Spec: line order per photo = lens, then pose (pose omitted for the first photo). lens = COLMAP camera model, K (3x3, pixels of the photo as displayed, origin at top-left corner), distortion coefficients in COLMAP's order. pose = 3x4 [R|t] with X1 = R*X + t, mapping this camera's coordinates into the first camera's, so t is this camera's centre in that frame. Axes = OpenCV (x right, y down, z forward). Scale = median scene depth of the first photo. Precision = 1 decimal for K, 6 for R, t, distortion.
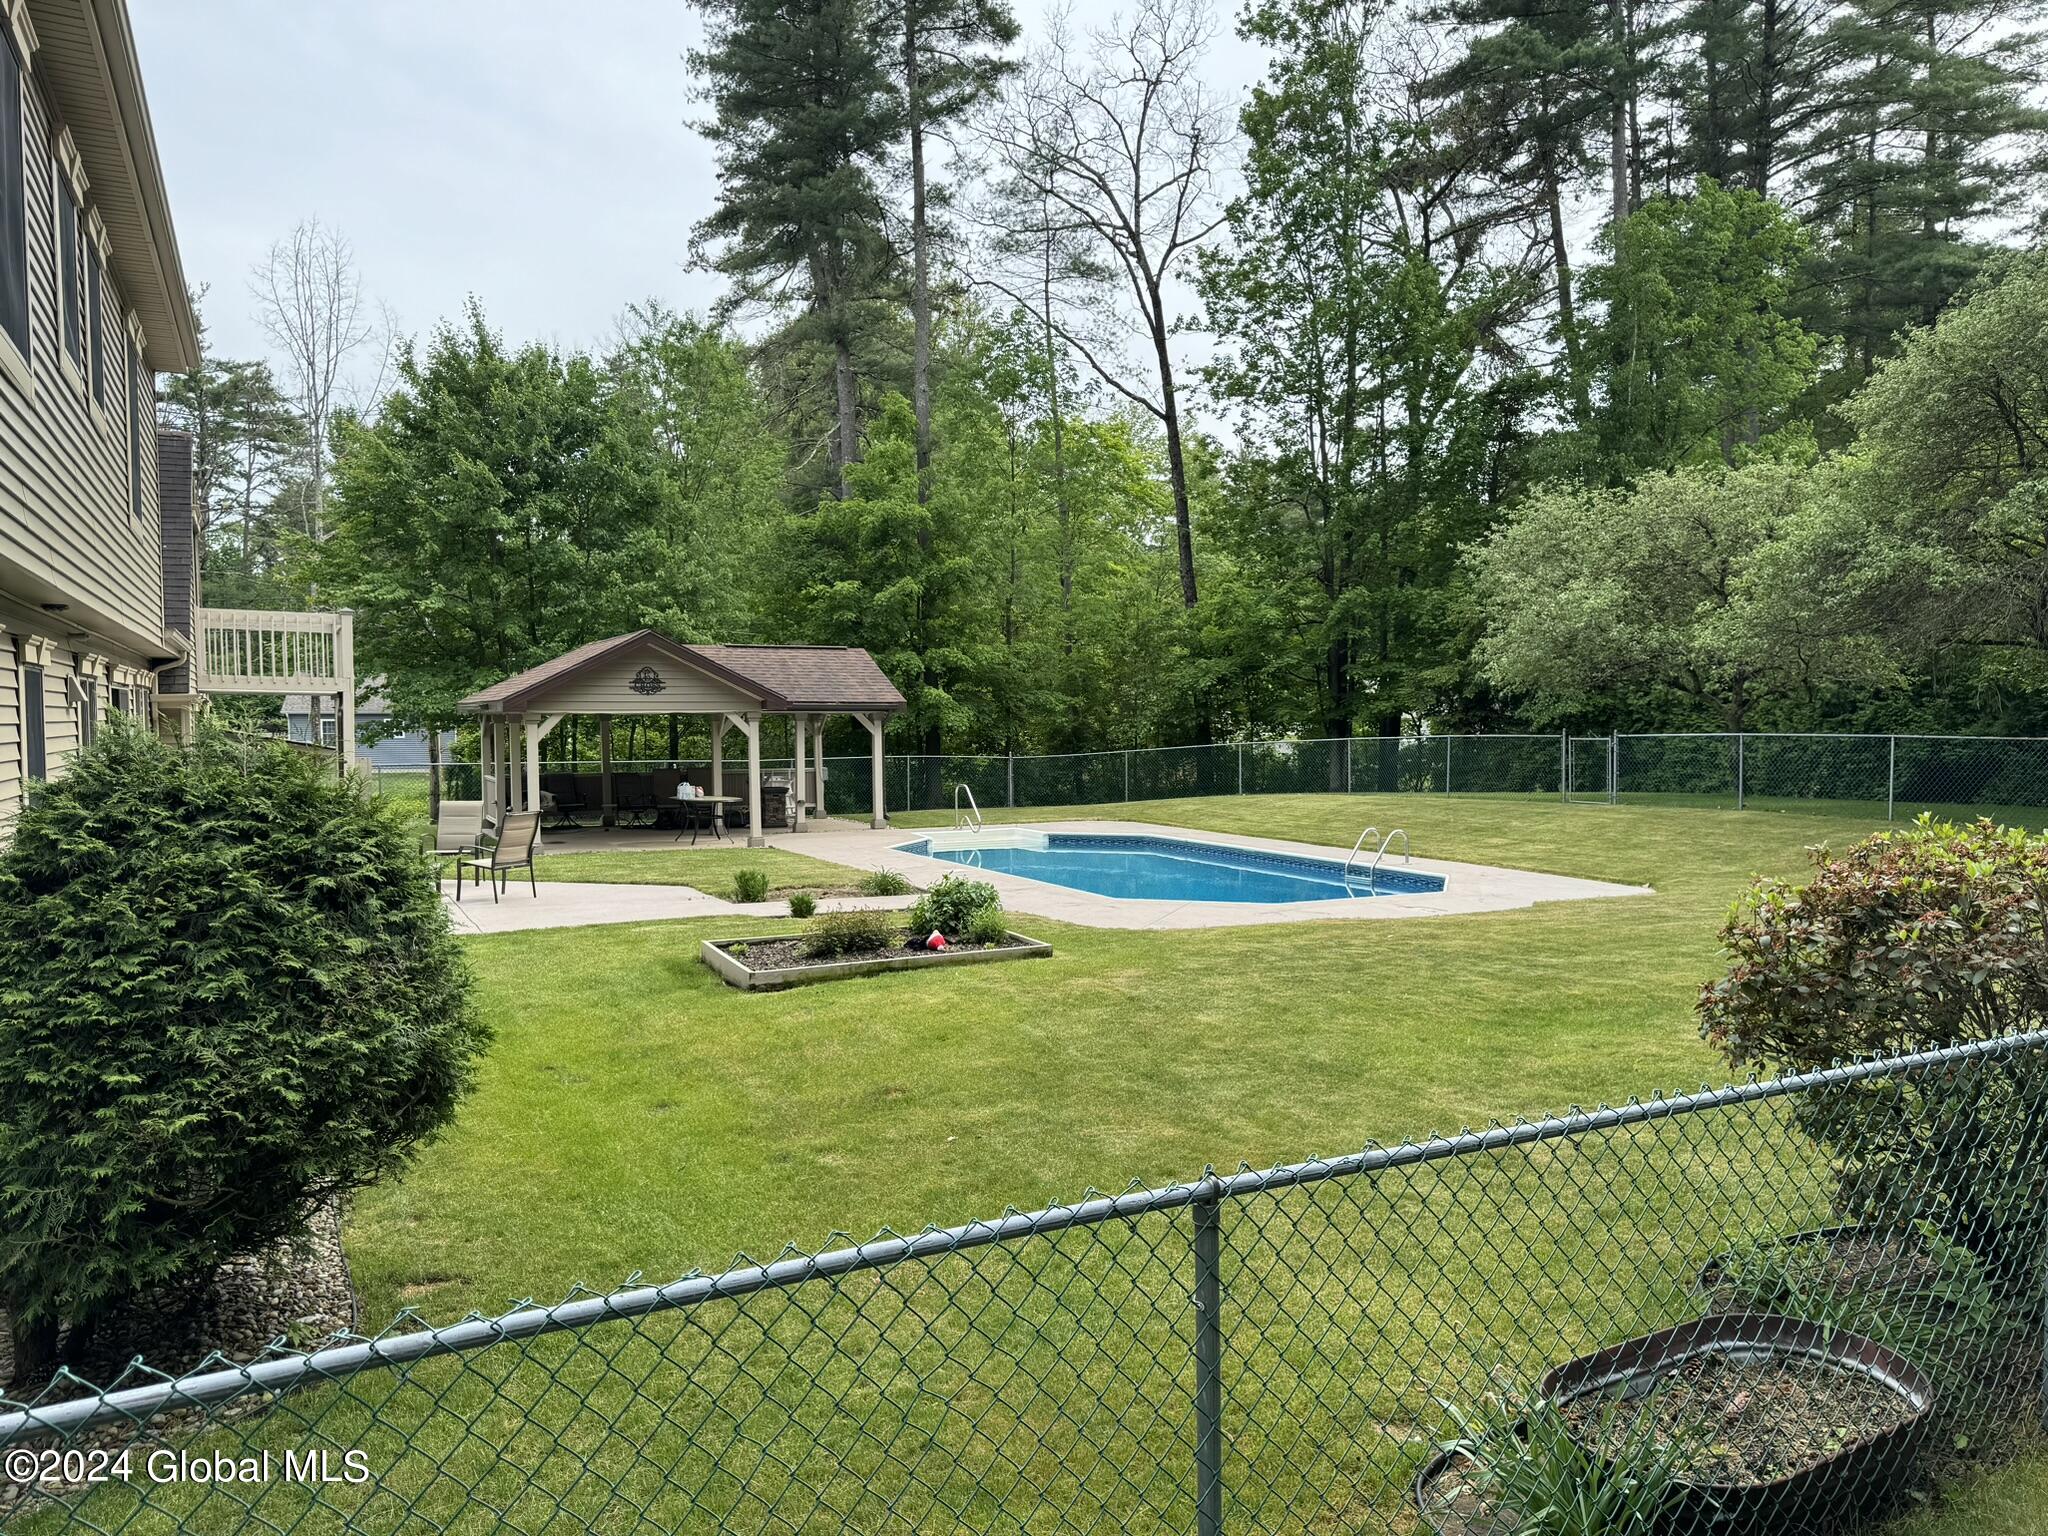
lens RADIAL K [[1425.8, 0, 1021.8], [0, 1425.8, 771.2], [0, 0, 1]] dist [0.108539, -0.208568]
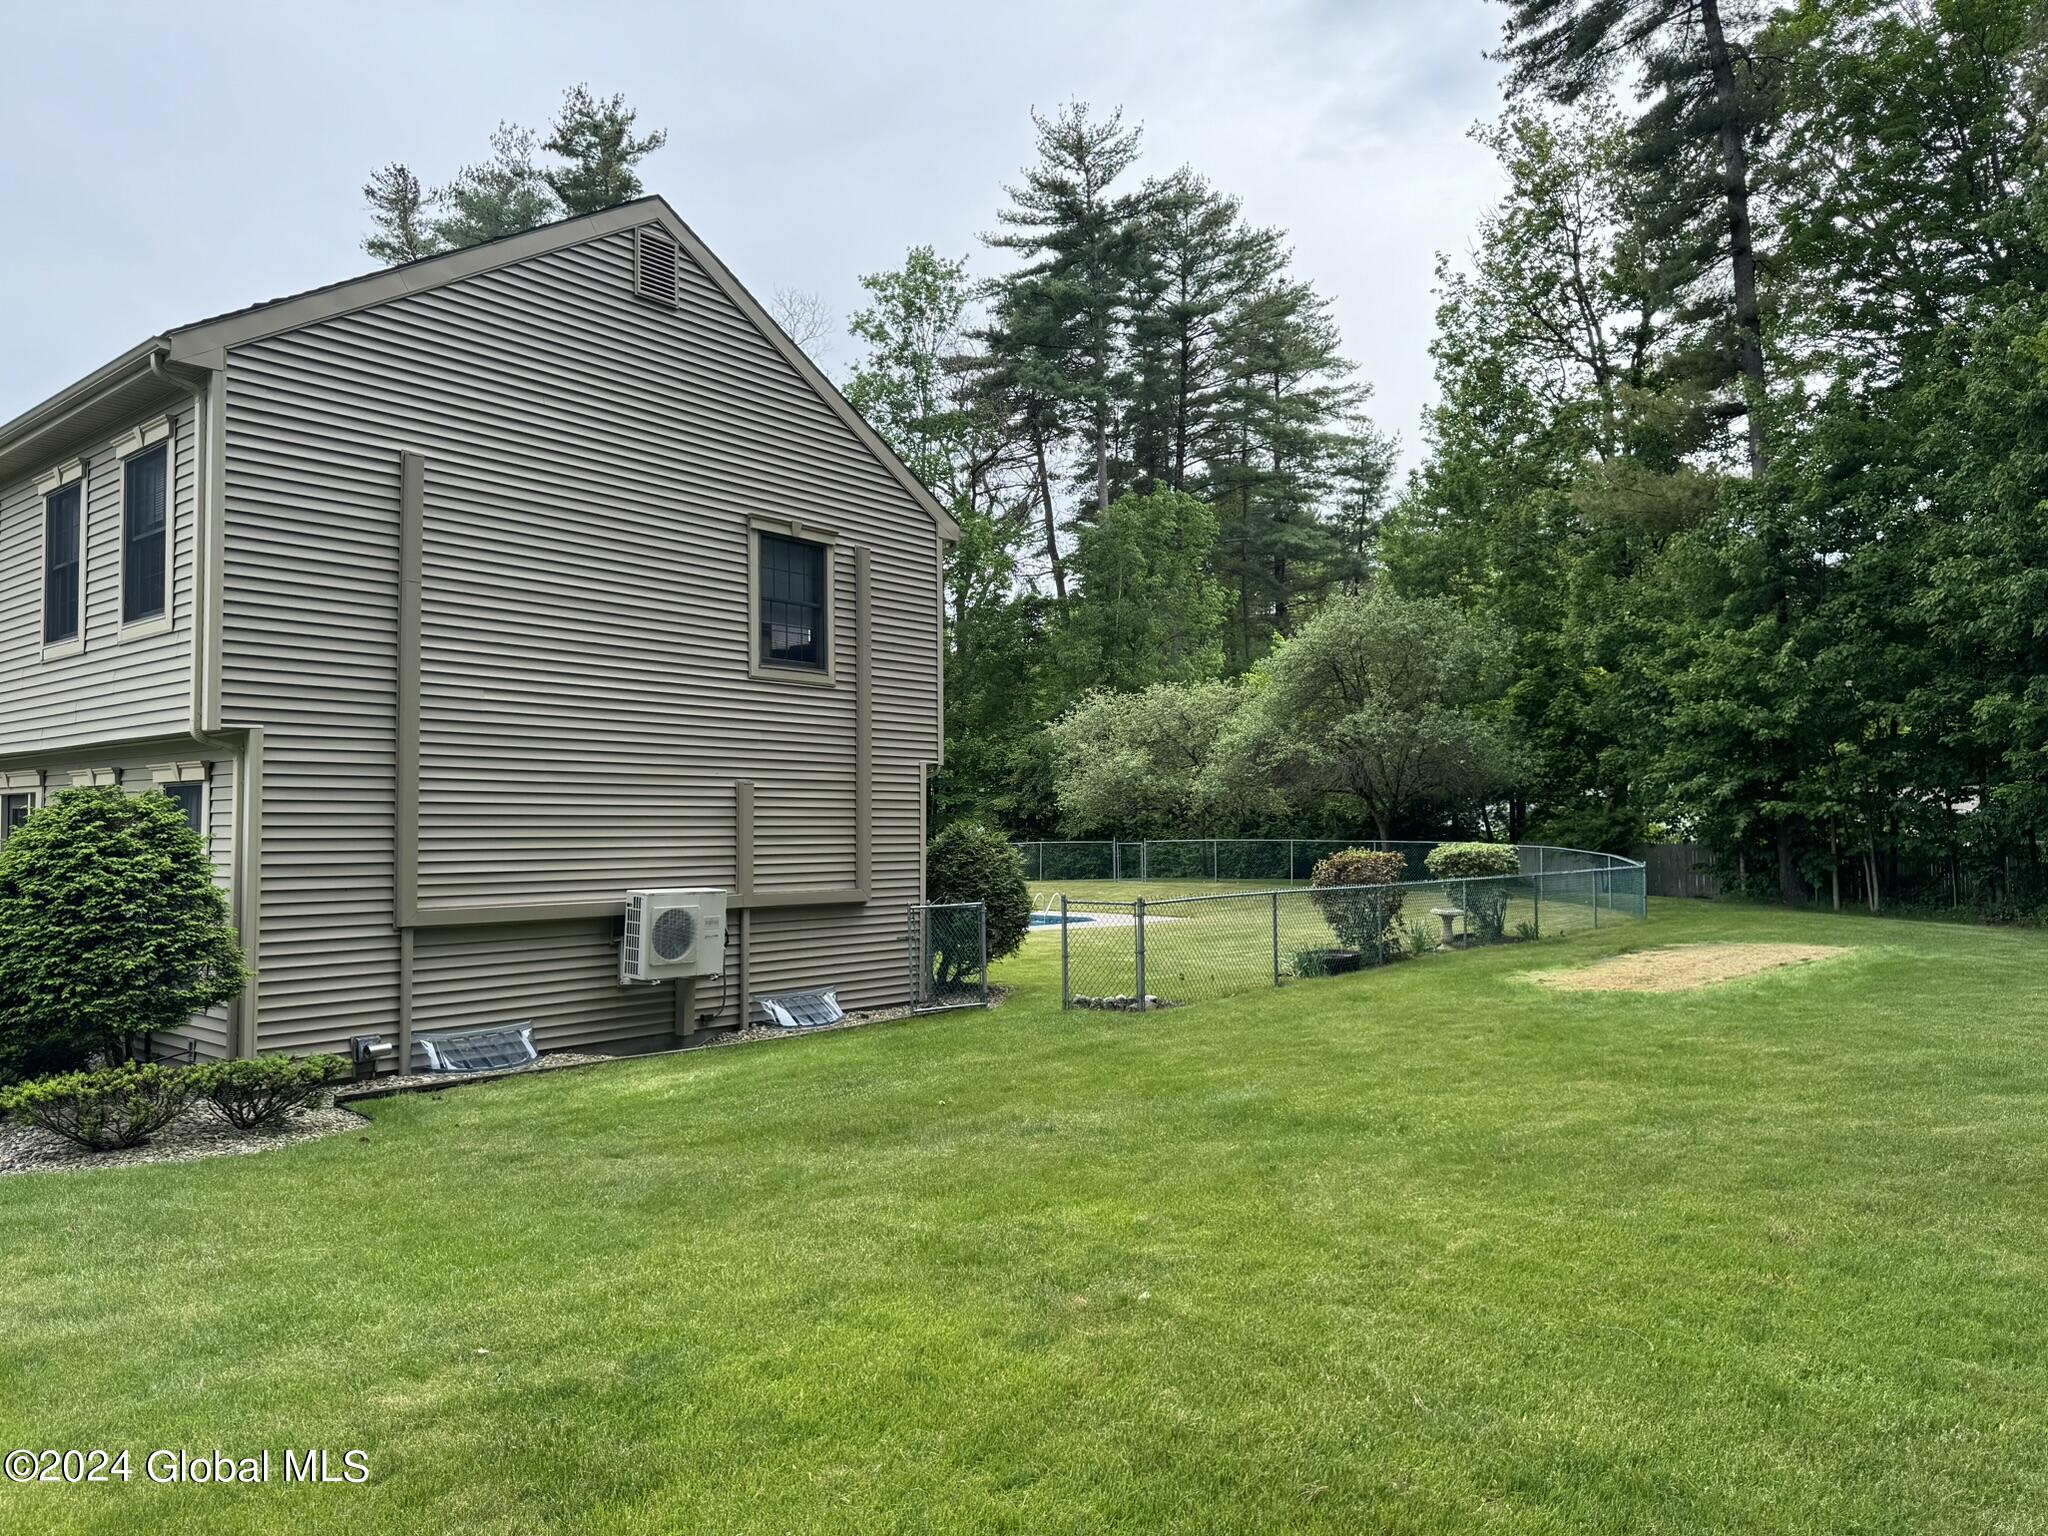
lens RADIAL K [[1425.8, 0, 1021.8], [0, 1425.8, 771.2], [0, 0, 1]] dist [0.108539, -0.208568]
pose [[0.924224, 0.017712, 0.381440, -0.225590], [0.014363, 0.996604, -0.081078, 0.017217], [-0.381581, 0.080413, 0.920831, -0.307693]]
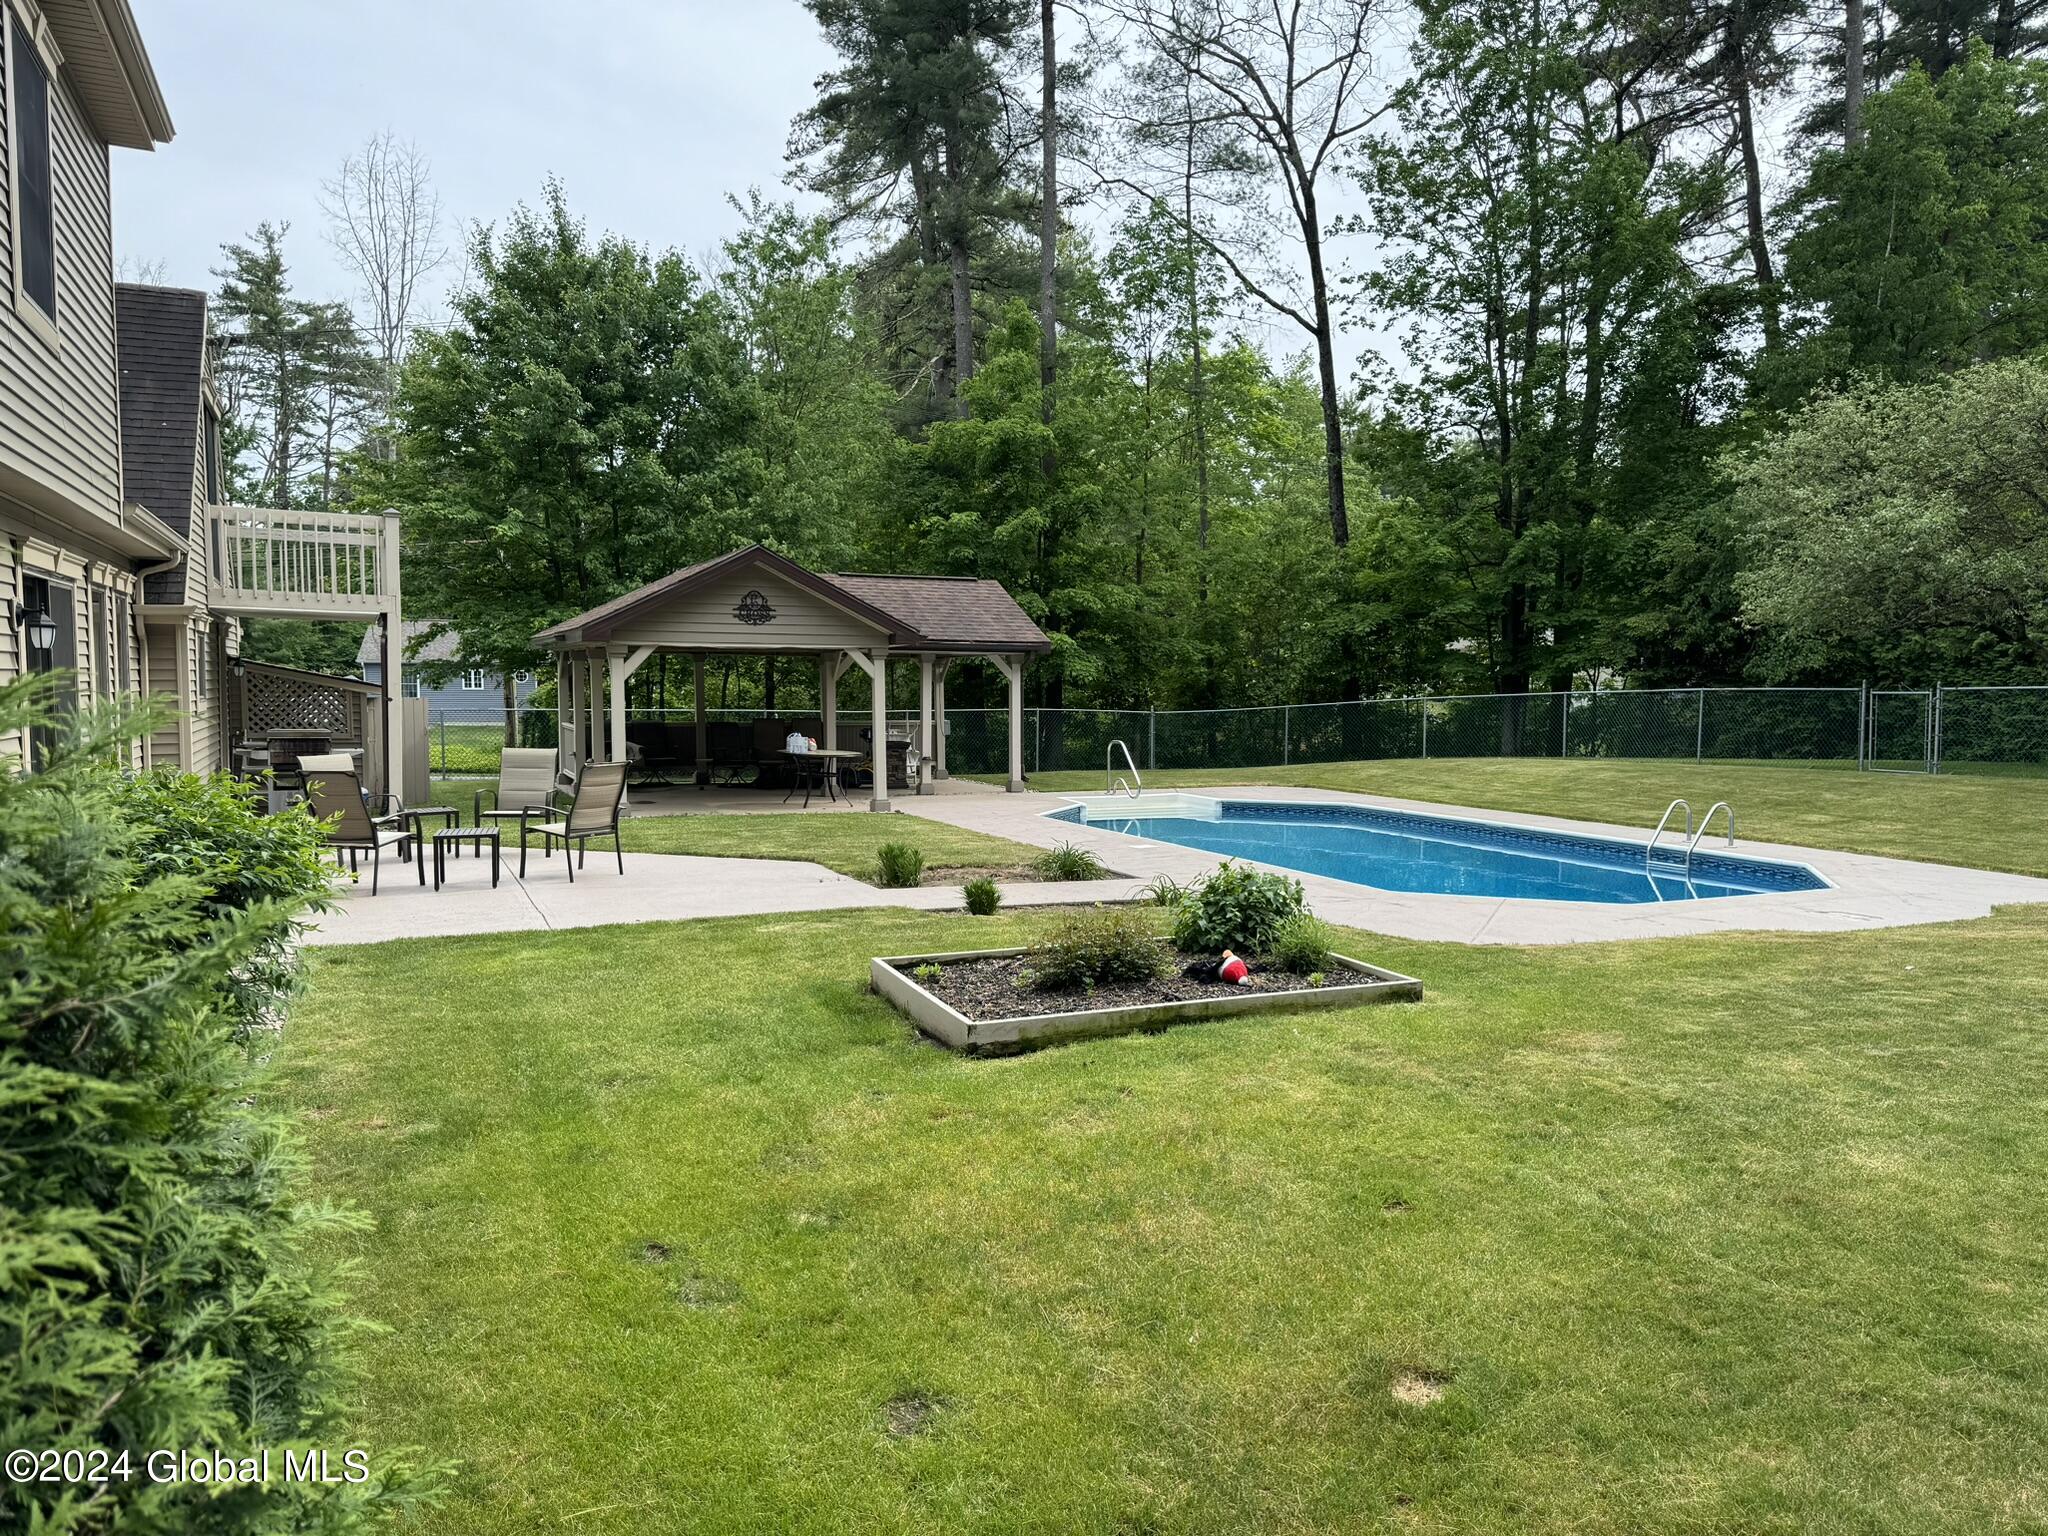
lens RADIAL K [[1439.1, 0, 1023.2], [0, 1439.1, 762.8], [0, 0, 1]] dist [0.062299, -0.082295]
pose [[0.998595, 0.013303, -0.051298, -0.035300], [-0.012293, 0.999725, 0.019964, 0.004169], [0.051549, -0.019306, 0.998484, 0.100585]]
